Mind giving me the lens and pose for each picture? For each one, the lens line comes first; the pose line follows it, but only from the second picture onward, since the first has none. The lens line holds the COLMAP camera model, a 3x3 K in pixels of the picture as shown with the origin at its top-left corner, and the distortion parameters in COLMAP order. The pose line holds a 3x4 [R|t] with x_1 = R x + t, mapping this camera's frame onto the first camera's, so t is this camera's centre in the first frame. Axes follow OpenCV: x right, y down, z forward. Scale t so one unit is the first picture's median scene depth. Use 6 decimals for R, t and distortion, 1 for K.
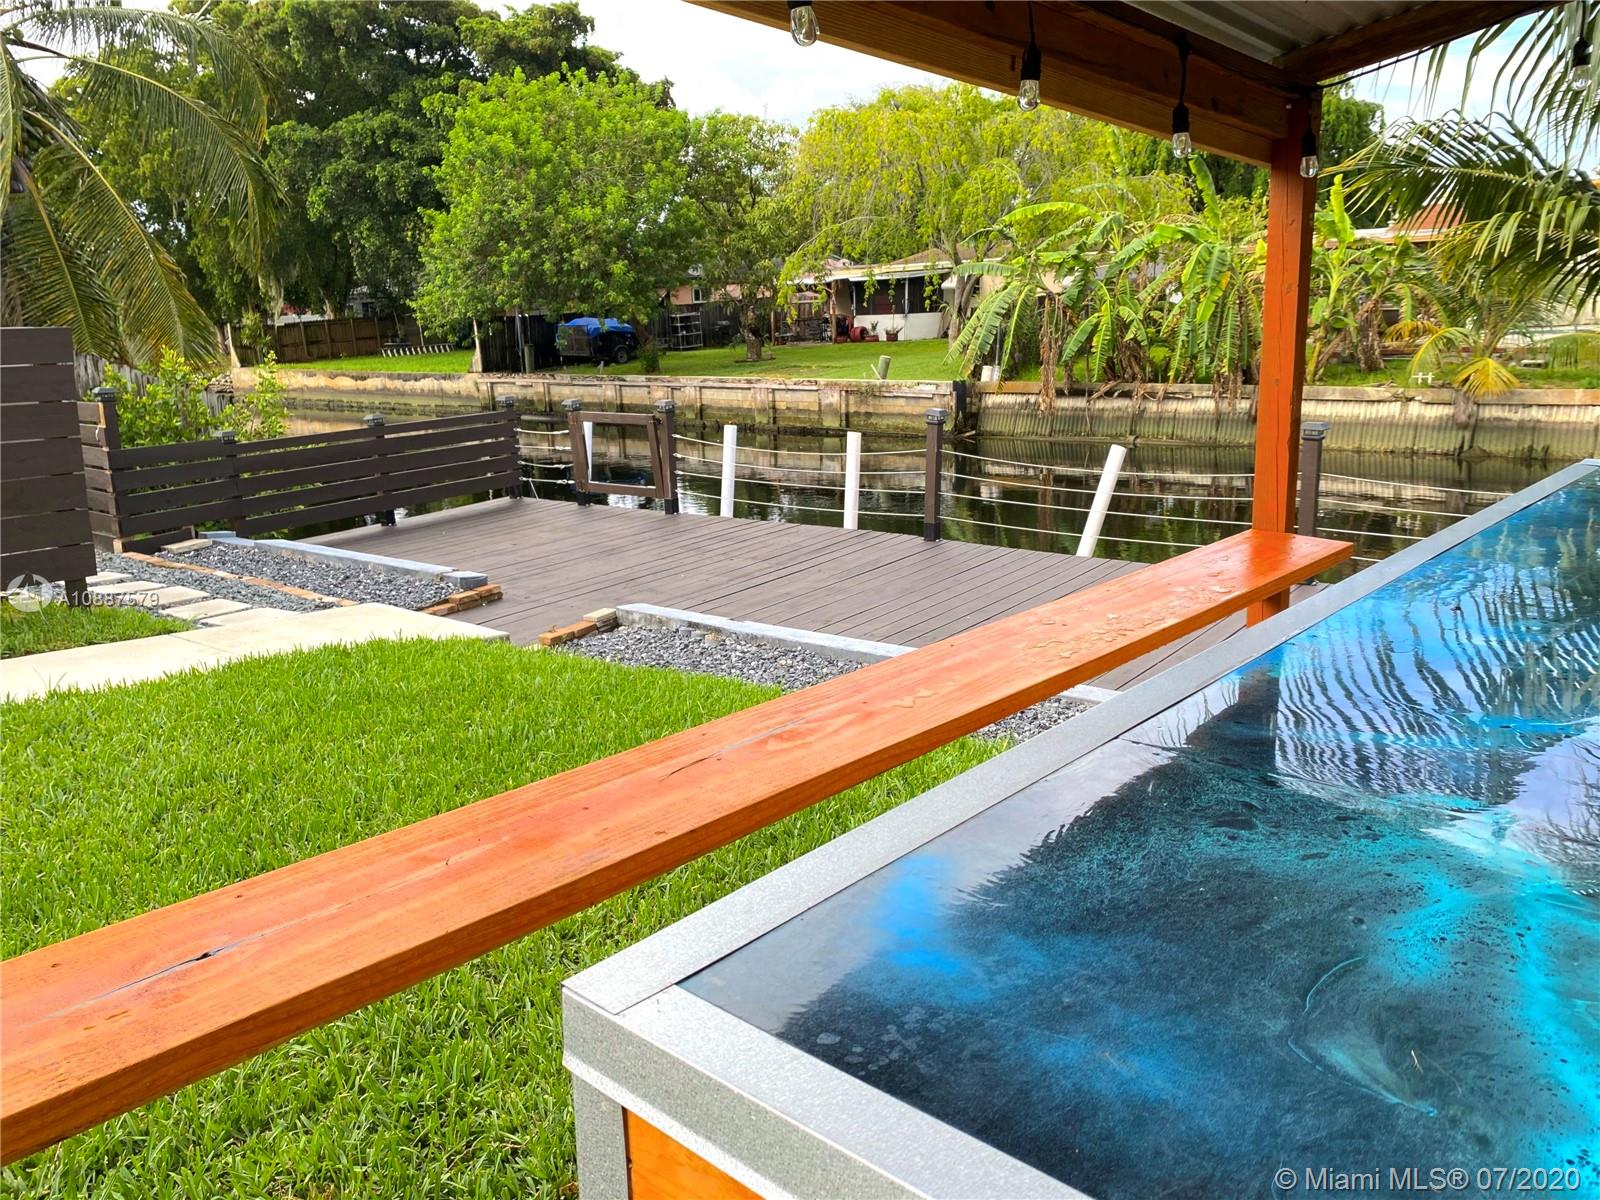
lens RADIAL K [[1199.2, 0, 802.3], [0, 1199.2, 604.8], [0, 0, 1]] dist [0.023526, -0.041675]
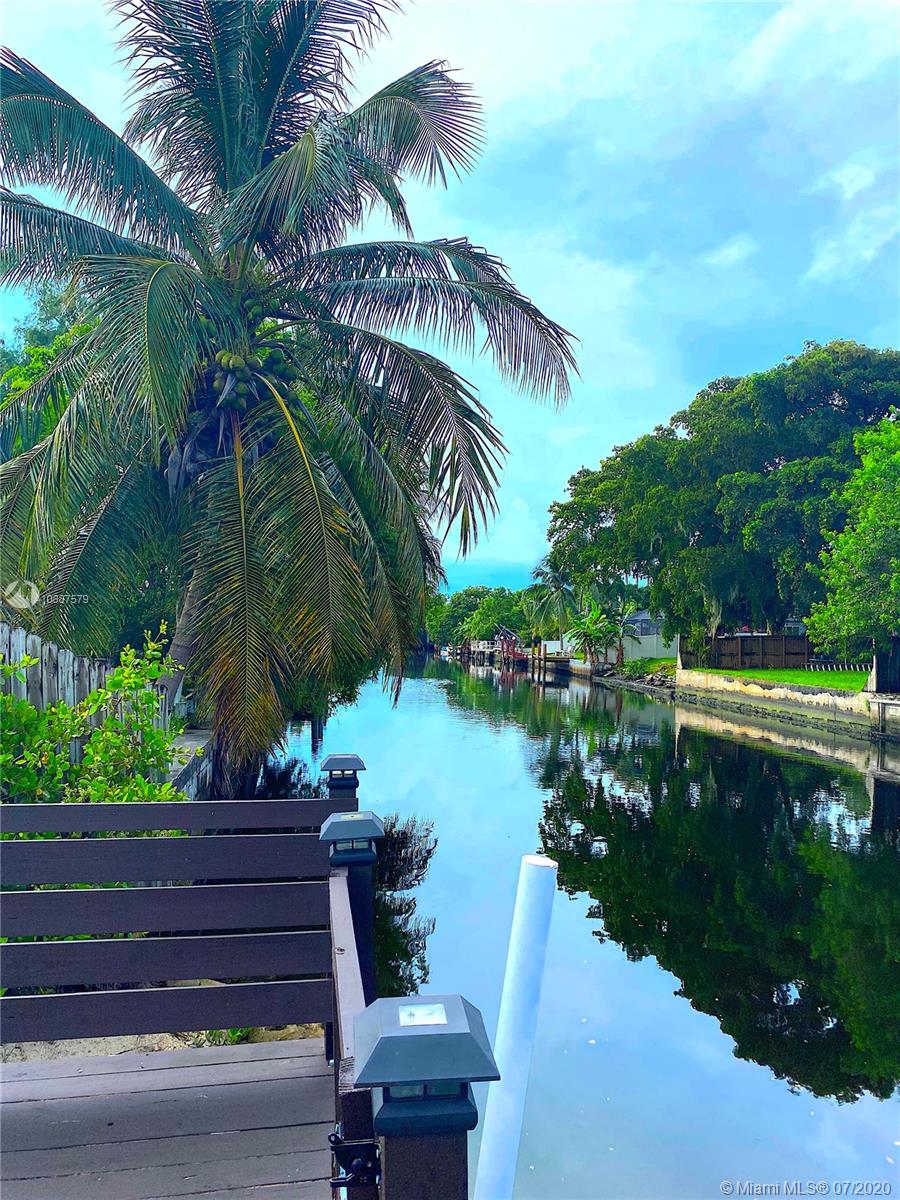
lens RADIAL K [[899.4, 0, 442.4], [0, 899.4, 605.1], [0, 0, 1]] dist [0.023526, -0.041675]
pose [[0.706329, 0.027035, -0.707367, 0.000120], [-0.218225, 0.958918, -0.181256, -0.049571], [0.673407, 0.282392, 0.683212, 0.233197]]
